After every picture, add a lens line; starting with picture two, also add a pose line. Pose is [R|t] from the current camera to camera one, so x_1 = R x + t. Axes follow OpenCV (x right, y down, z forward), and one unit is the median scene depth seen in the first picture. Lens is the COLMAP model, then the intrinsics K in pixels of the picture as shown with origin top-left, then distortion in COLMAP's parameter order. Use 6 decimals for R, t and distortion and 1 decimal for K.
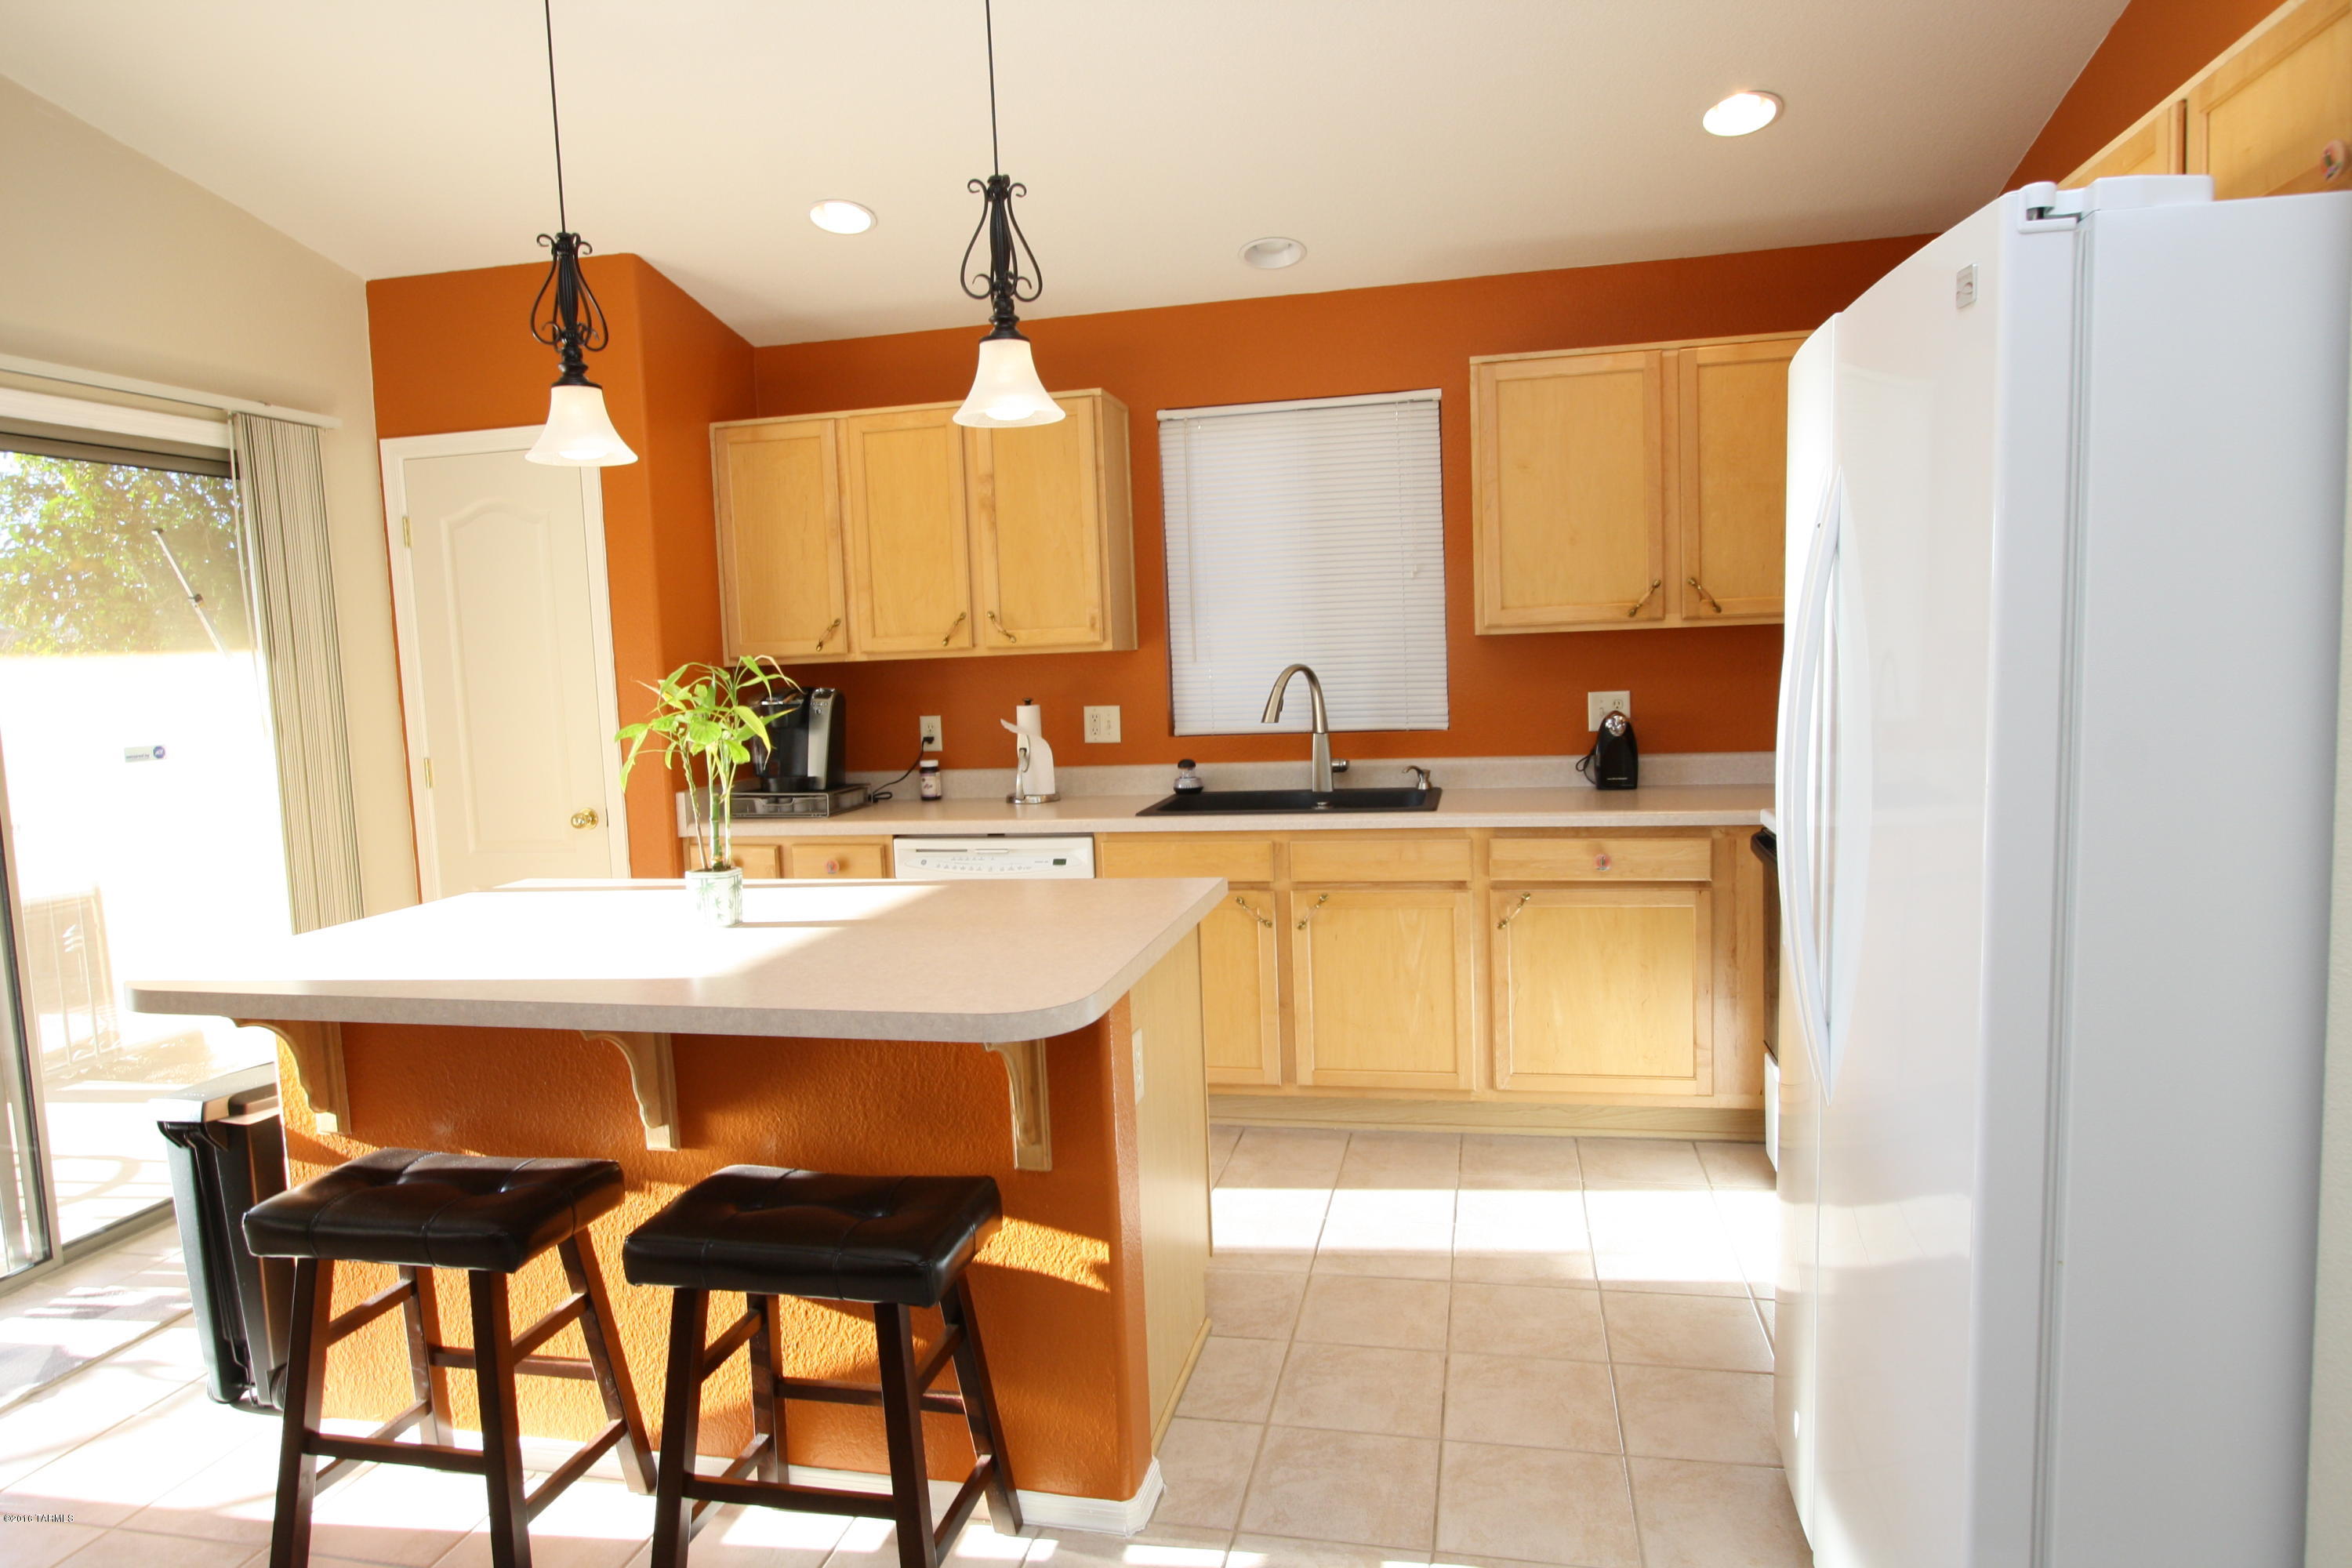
lens RADIAL K [[1412.0, 0, 1176.0], [0, 1412.0, 784.0], [0, 0, 1]] dist [-0.025751, 0.000504]
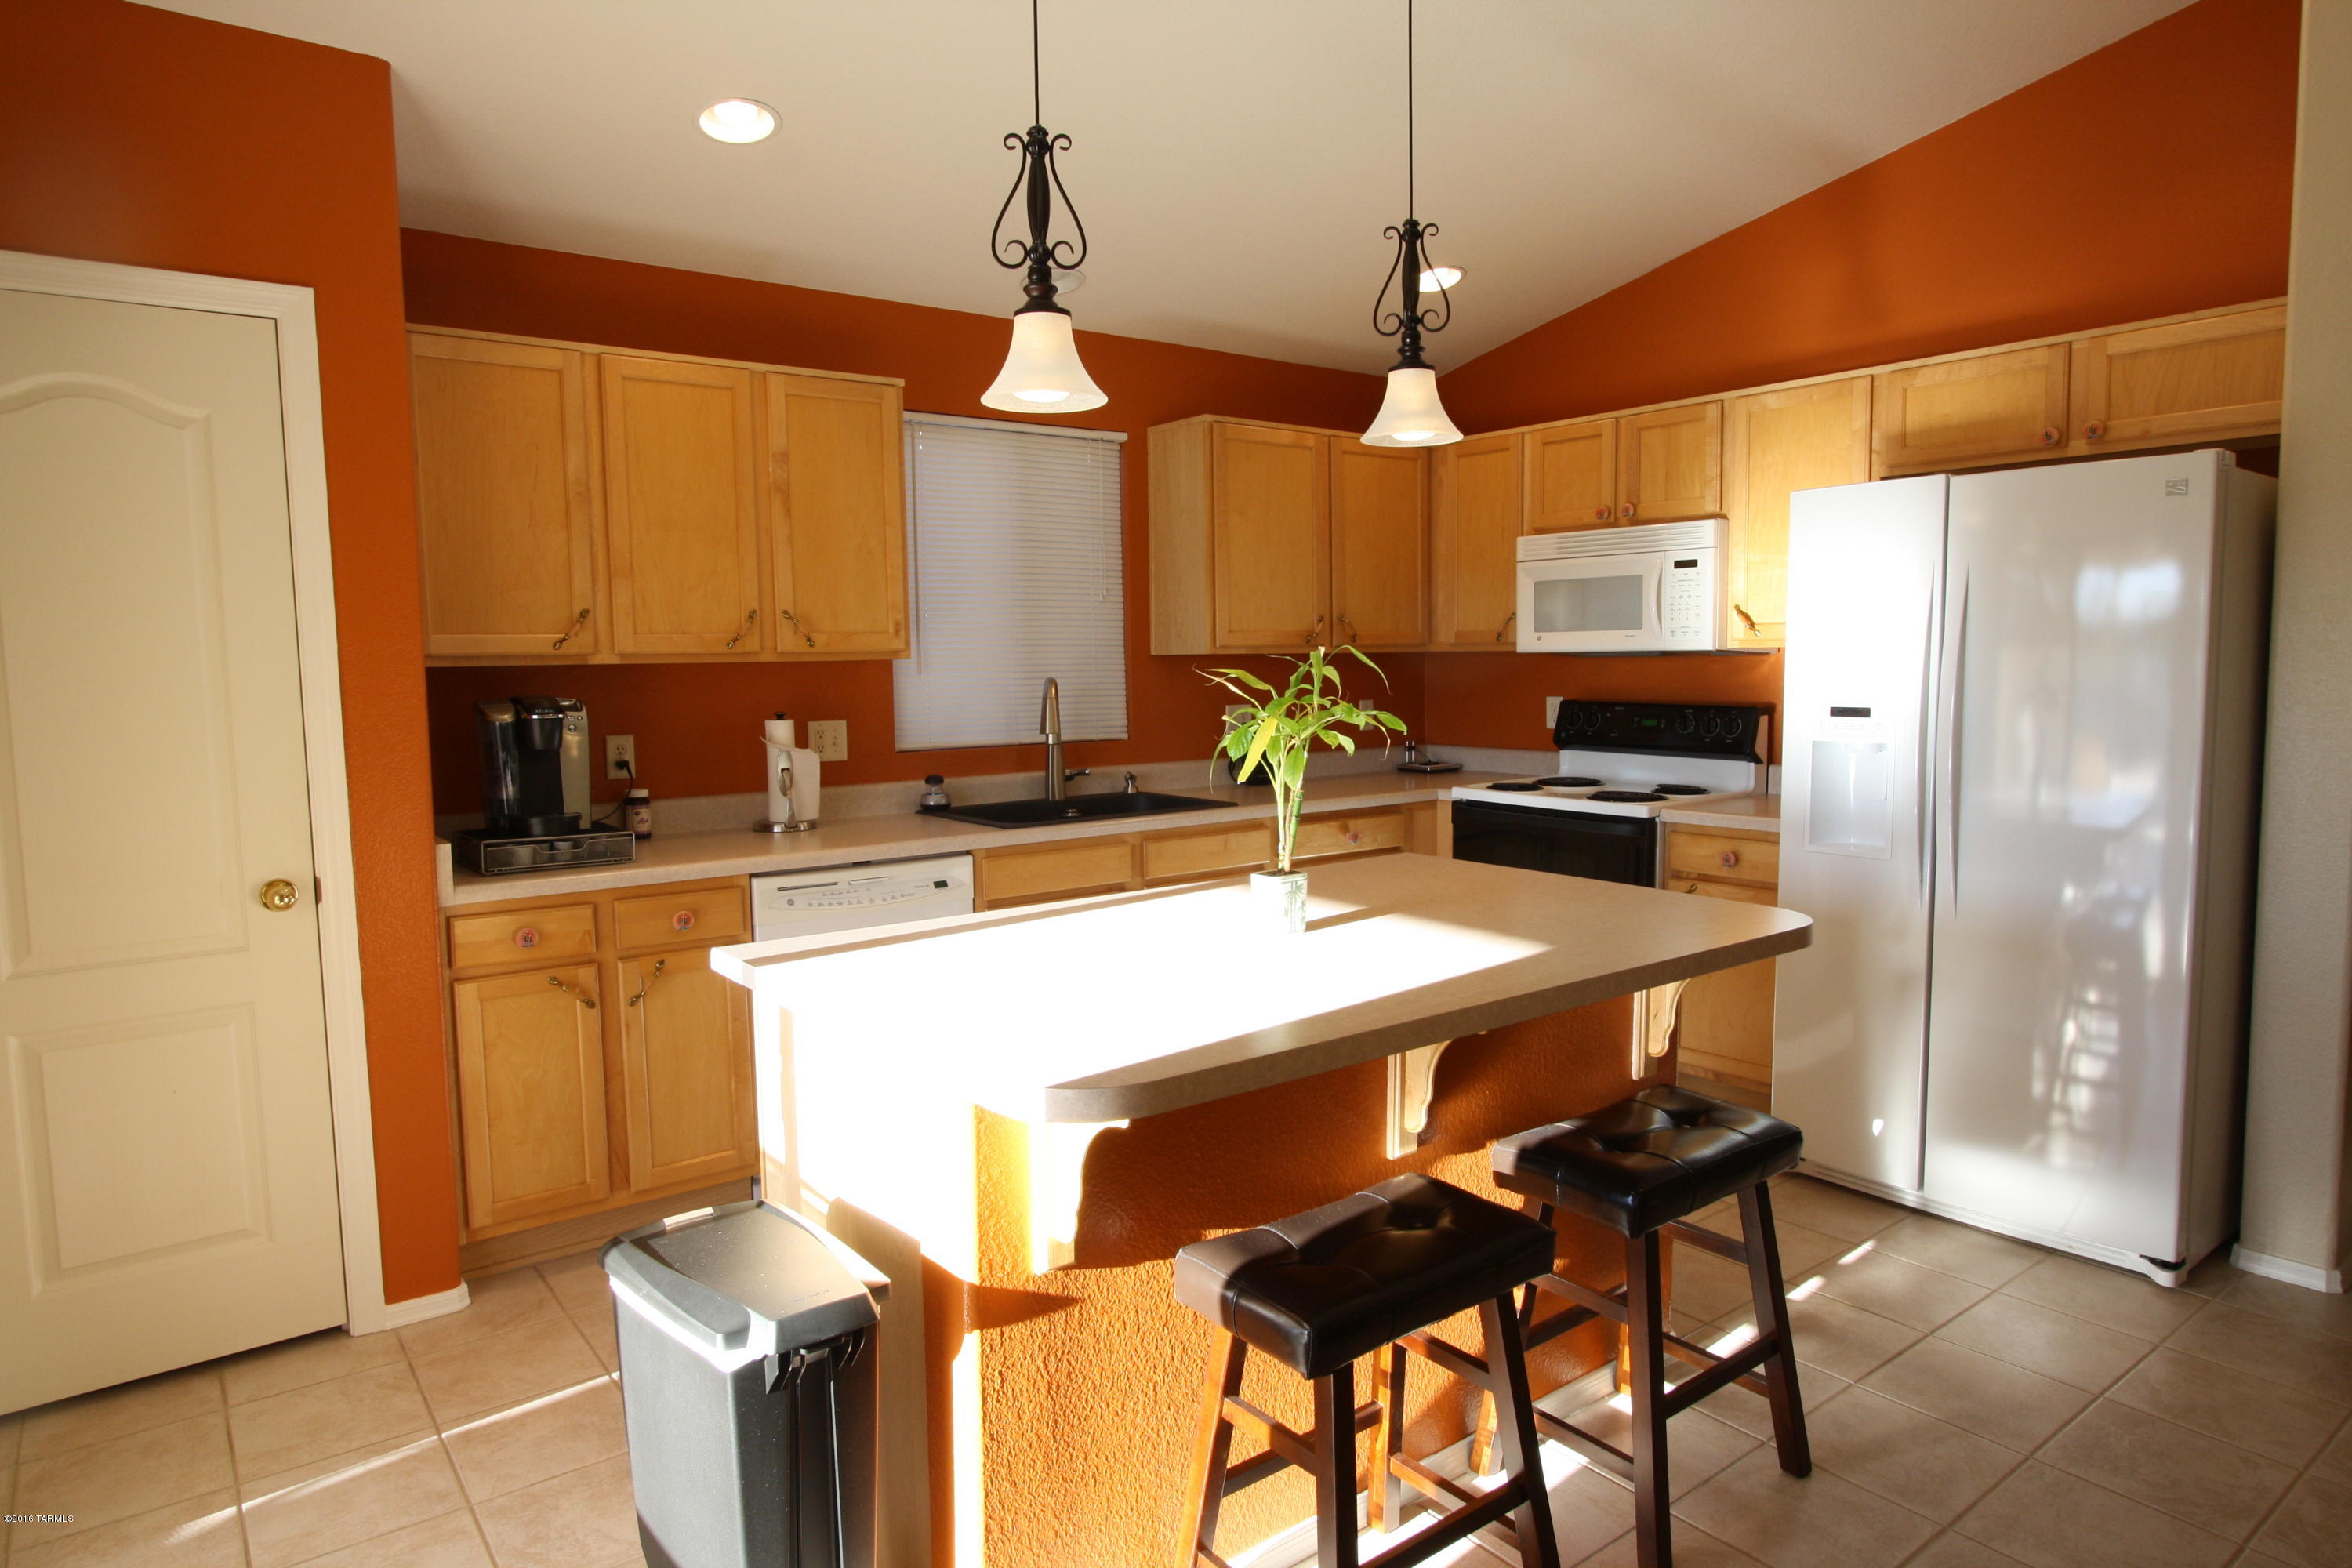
lens RADIAL K [[1397.5, 0, 1176.0], [0, 1397.5, 784.0], [0, 0, 1]] dist [-0.026743, 0.019984]
pose [[0.645649, -0.038522, 0.762662, -0.637453], [0.060906, 0.998143, -0.001145, -0.000286], [-0.761201, 0.047190, 0.646797, 0.268963]]
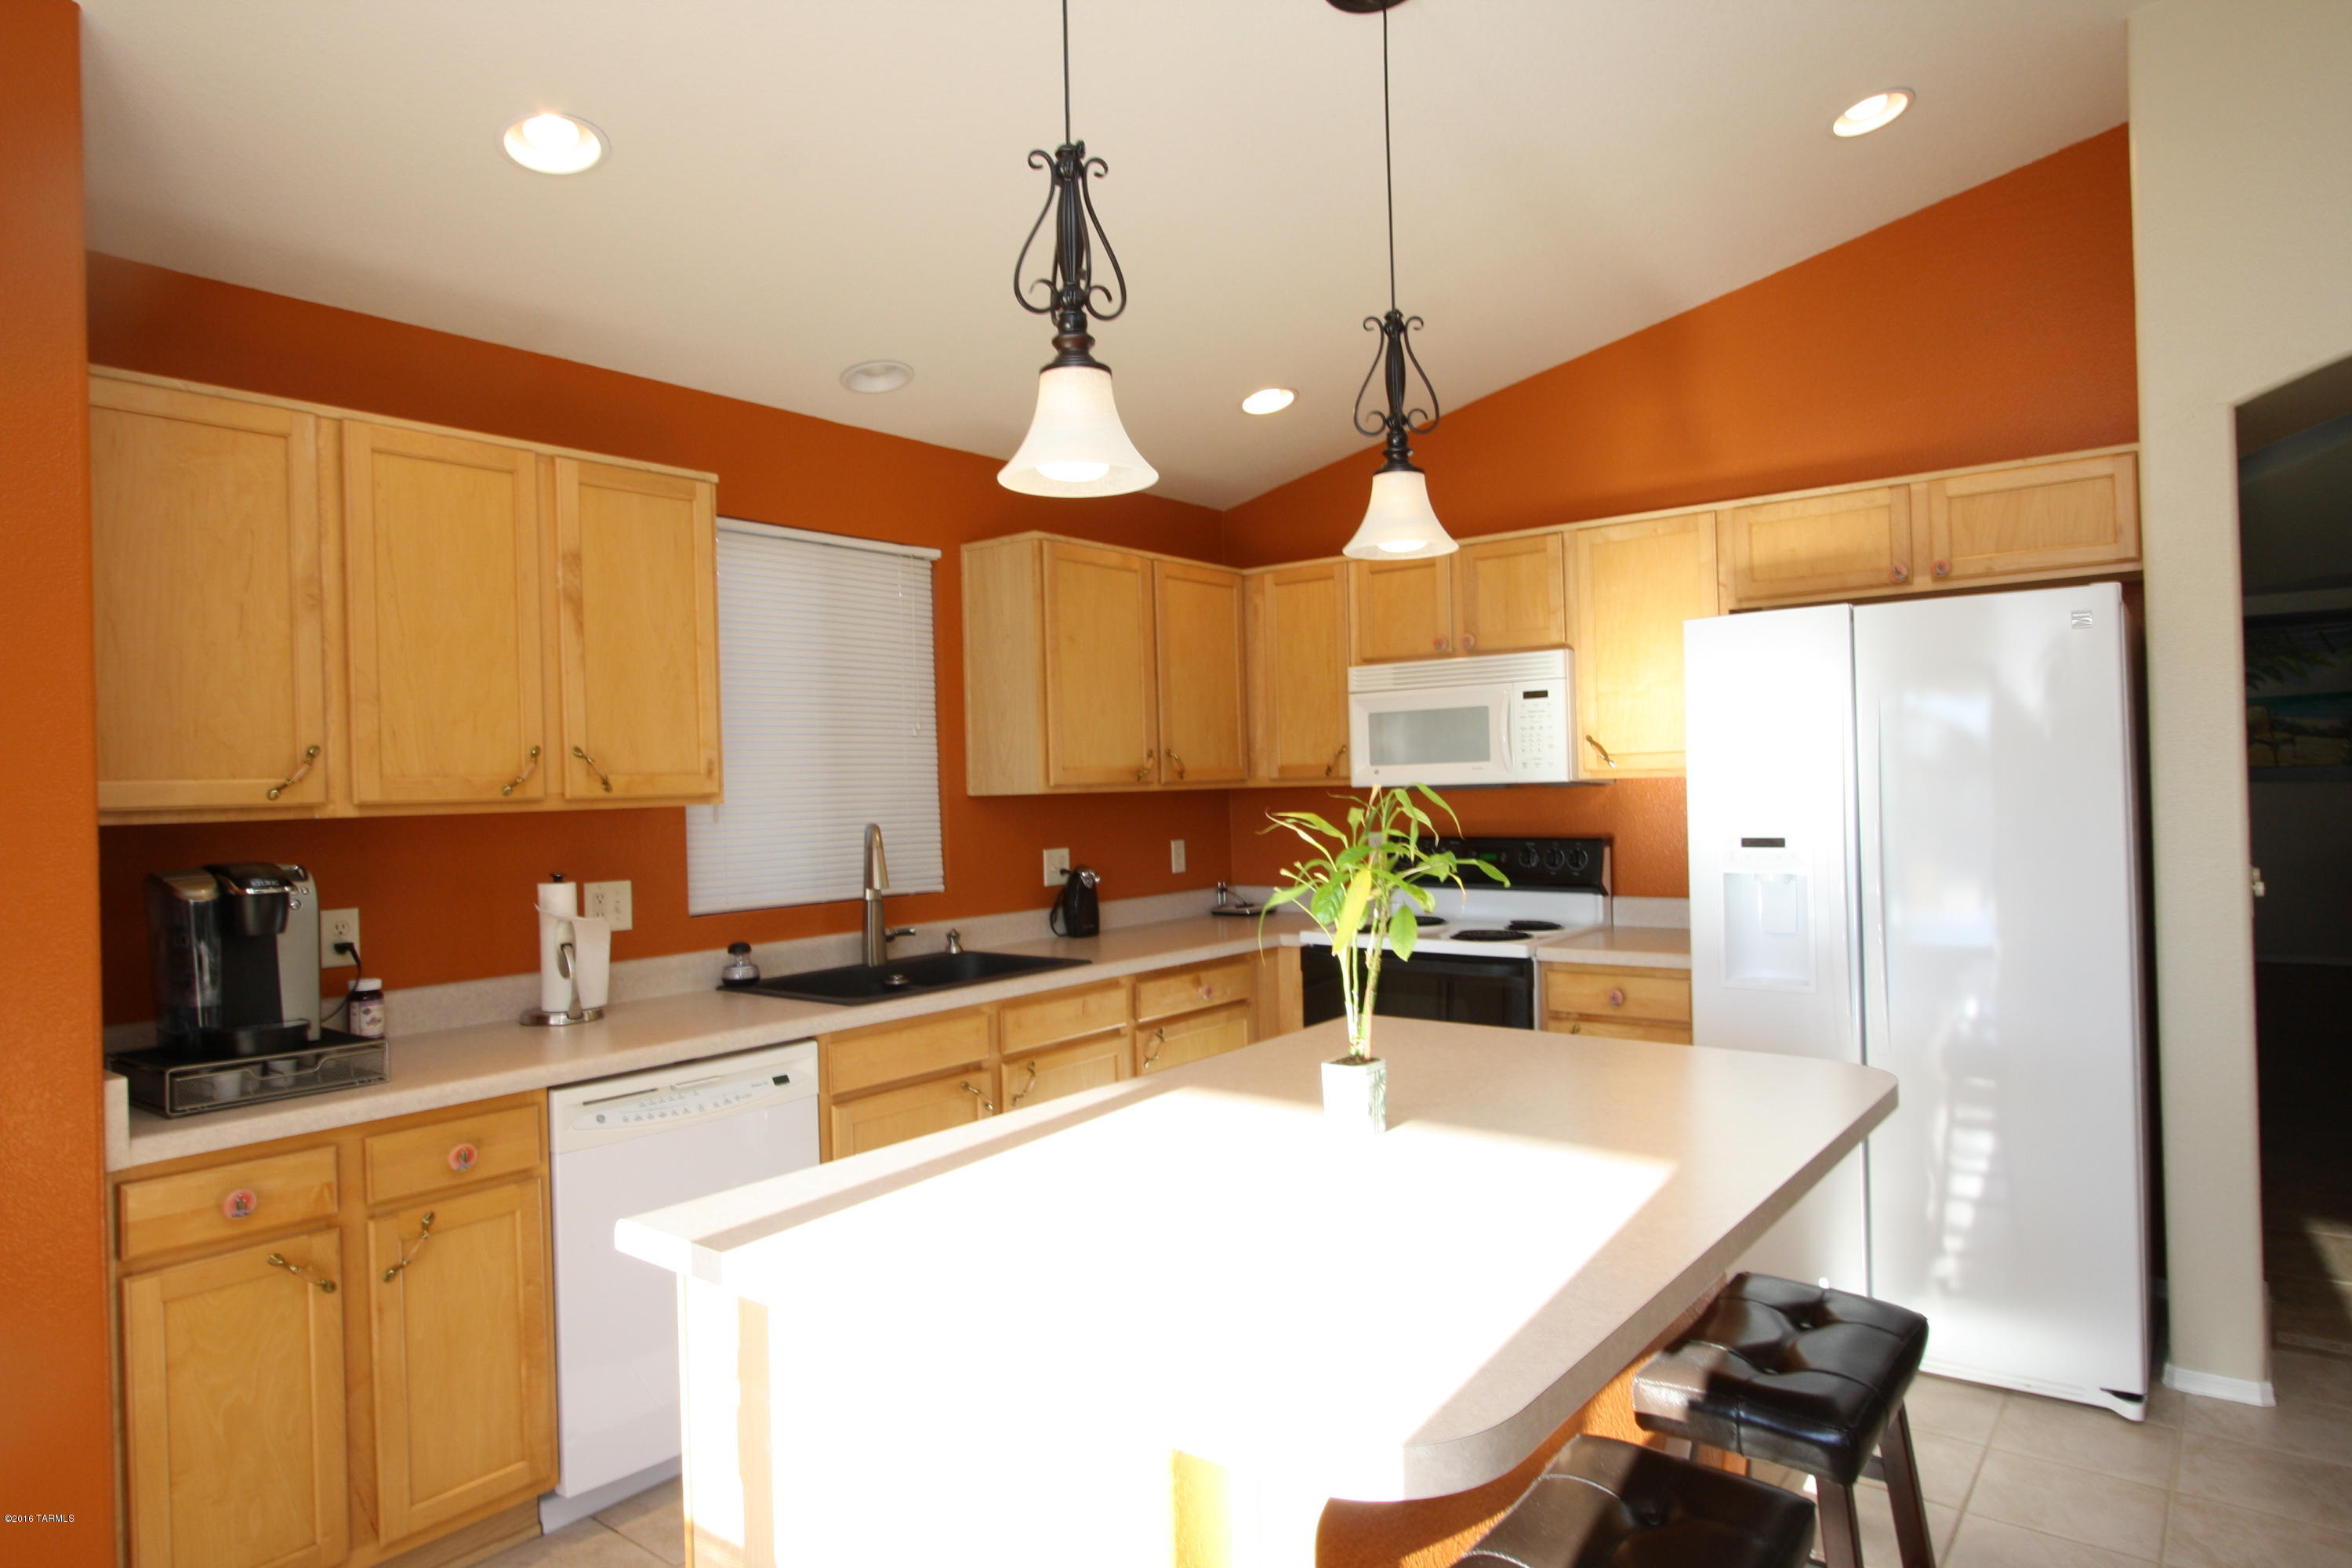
lens RADIAL K [[1387.0, 0, 1176.0], [0, 1387.0, 784.0], [0, 0, 1]] dist [-0.015971, 0.004740]
pose [[0.434058, 0.028766, 0.900426, -0.620573], [0.096050, 0.992315, -0.078003, -0.022488], [-0.895750, 0.120344, 0.427959, 0.446414]]
